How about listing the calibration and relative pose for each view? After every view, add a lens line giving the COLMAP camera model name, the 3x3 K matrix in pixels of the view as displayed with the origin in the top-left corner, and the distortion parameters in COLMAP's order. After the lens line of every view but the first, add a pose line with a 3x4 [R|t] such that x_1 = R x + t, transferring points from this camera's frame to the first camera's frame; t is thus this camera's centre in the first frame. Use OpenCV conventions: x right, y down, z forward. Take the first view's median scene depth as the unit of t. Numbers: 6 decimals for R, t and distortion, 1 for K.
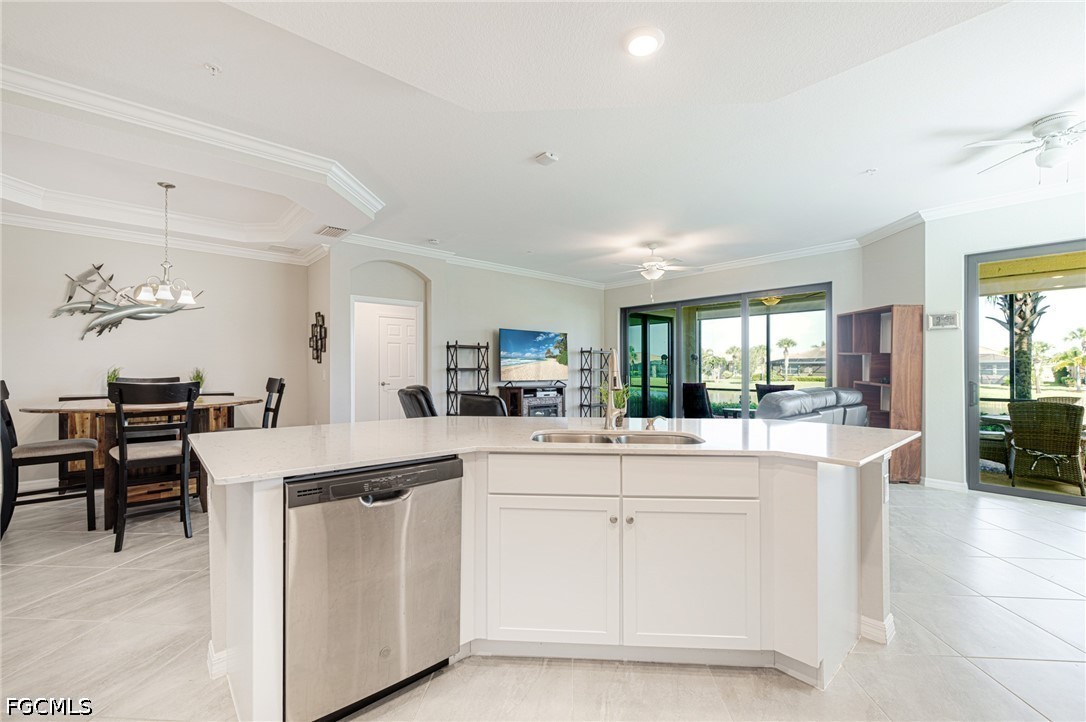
lens RADIAL K [[462.9, 0, 565.6], [0, 462.9, 365.6], [0, 0, 1]] dist [0.002197, 0.000703]
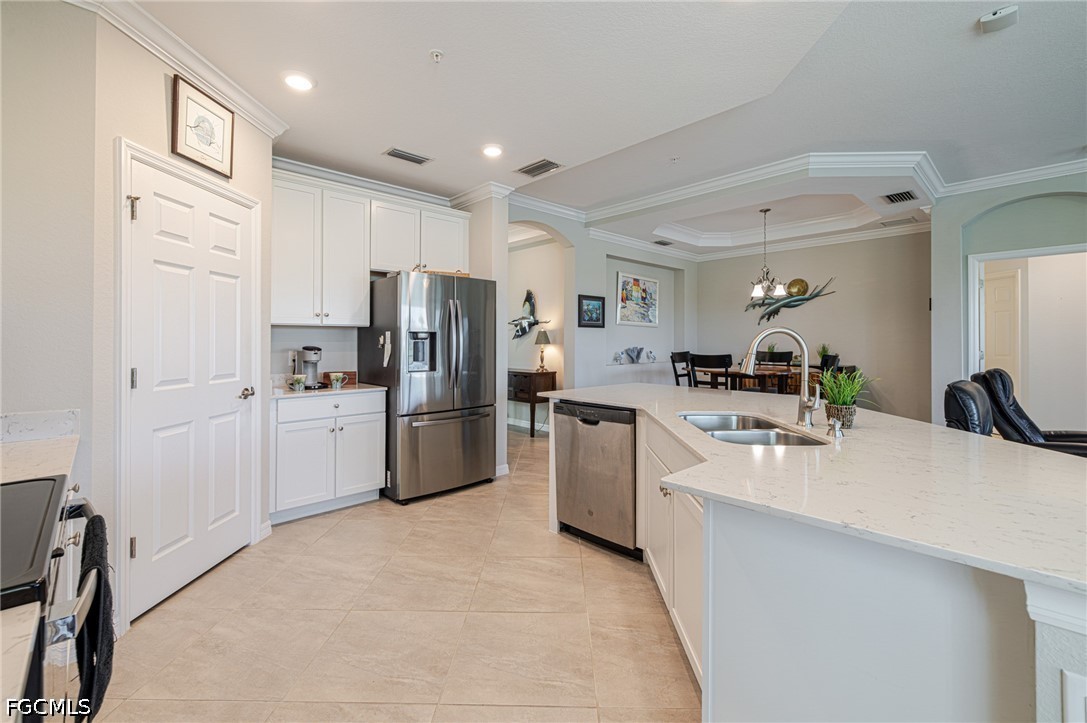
lens RADIAL K [[463.3, 0, 520.0], [0, 463.3, 339.6], [0, 0, 1]] dist [0.002197, 0.000703]
pose [[-0.010437, -0.005044, -0.999933, 0.440624], [0.004870, 0.999975, -0.005095, -0.004556], [0.999934, -0.004923, -0.010412, 0.251243]]
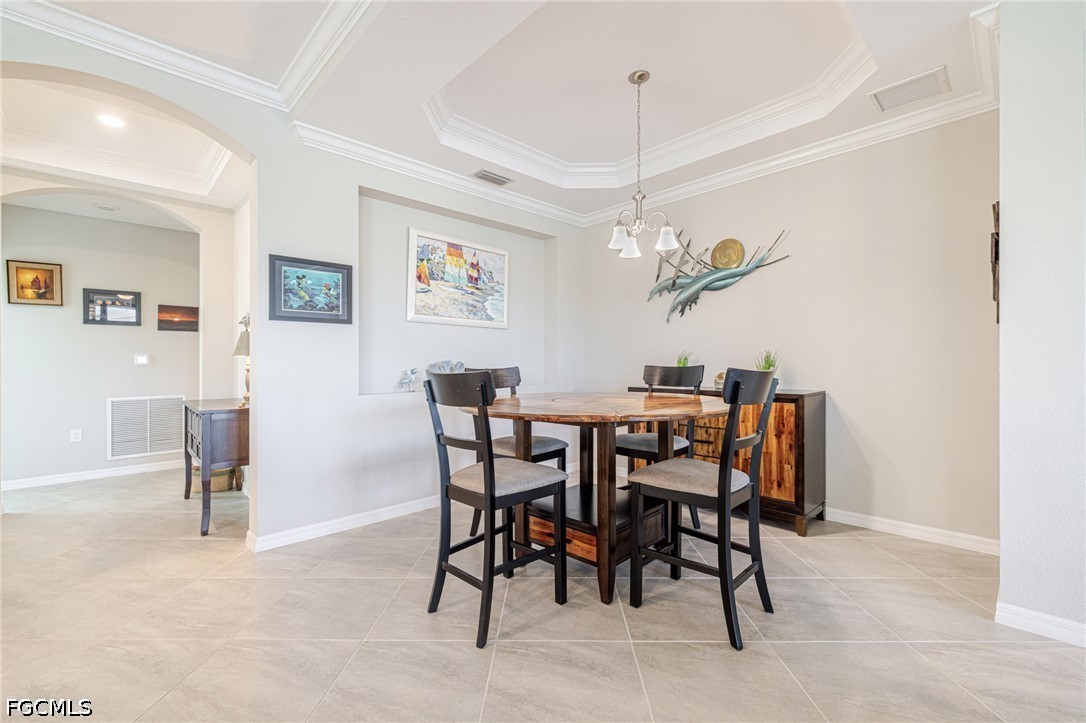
lens RADIAL K [[462.9, 0, 532.6], [0, 462.9, 362.6], [0, 0, 1]] dist [0.002197, 0.000703]
pose [[0.004098, -0.008505, -0.999955, -0.172954], [0.013446, 0.999874, -0.008450, 0.023489], [0.999901, -0.013411, 0.004212, 0.735005]]
